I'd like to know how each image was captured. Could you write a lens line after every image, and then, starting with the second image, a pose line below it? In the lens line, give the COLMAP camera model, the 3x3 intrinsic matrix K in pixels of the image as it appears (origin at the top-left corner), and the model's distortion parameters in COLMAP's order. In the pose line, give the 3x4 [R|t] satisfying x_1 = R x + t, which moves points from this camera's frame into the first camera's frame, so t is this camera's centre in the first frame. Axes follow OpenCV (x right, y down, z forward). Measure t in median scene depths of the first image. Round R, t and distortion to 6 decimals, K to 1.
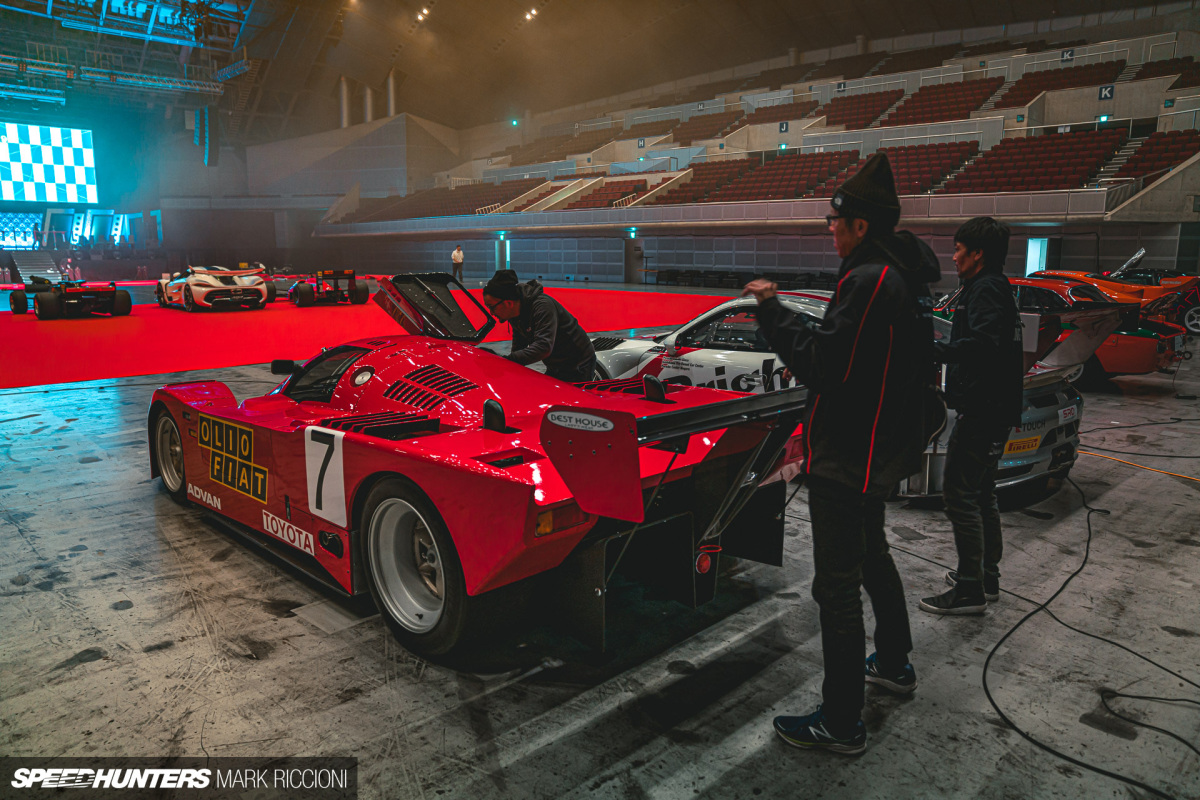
lens RADIAL K [[855.3, 0, 597.9], [0, 855.3, 402.9], [0, 0, 1]] dist [-0.072820, 0.039745]
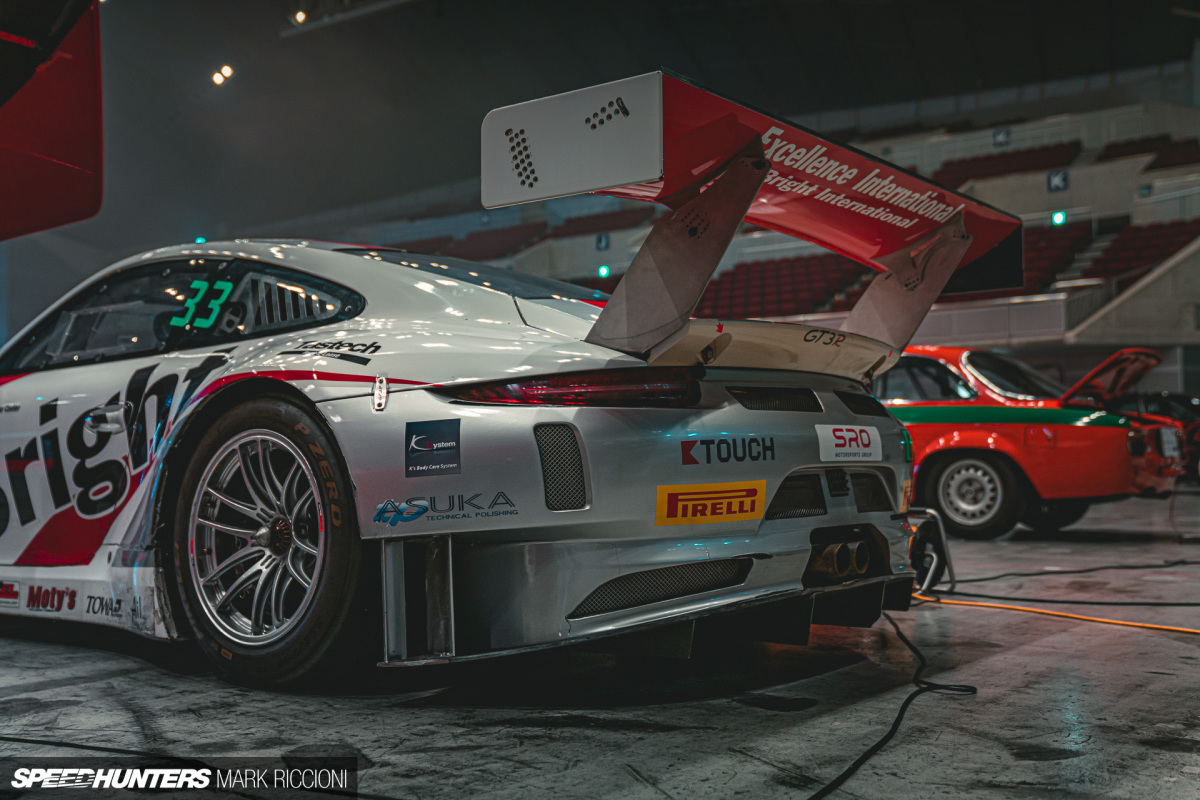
lens RADIAL K [[1308.5, 0, 597.4], [0, 1308.5, 401.5], [0, 0, 1]] dist [0.020157, 0.000000]
pose [[0.985183, -0.008088, 0.171315, 0.335551], [0.045508, 0.975408, -0.215656, 0.117002], [-0.165358, 0.220257, 0.961324, 0.428991]]
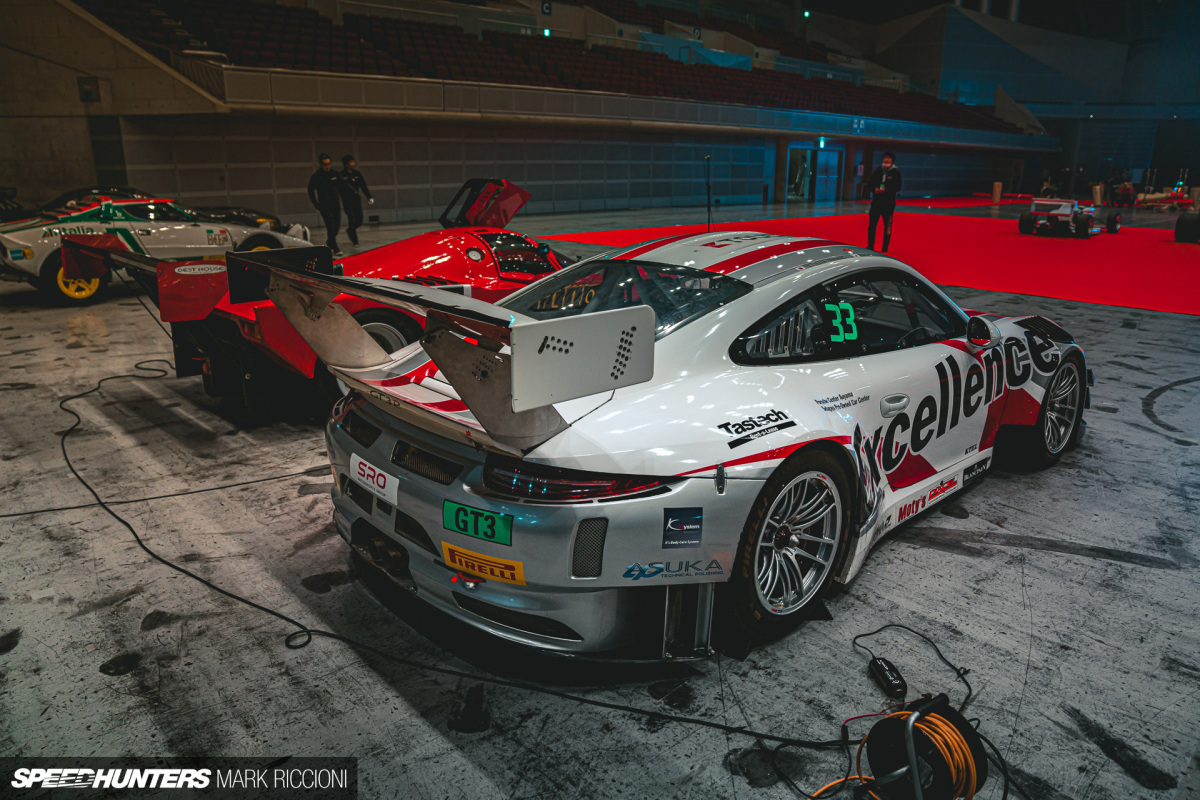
lens RADIAL K [[855.3, 0, 600.3], [0, 855.3, 401.5], [0, 0, 1]] dist [-0.072820, 0.039745]
pose [[-0.043404, 0.276518, -0.960028, 1.043098], [-0.174744, 0.944019, 0.279808, -0.207840], [0.983657, 0.179904, 0.007346, 1.109016]]
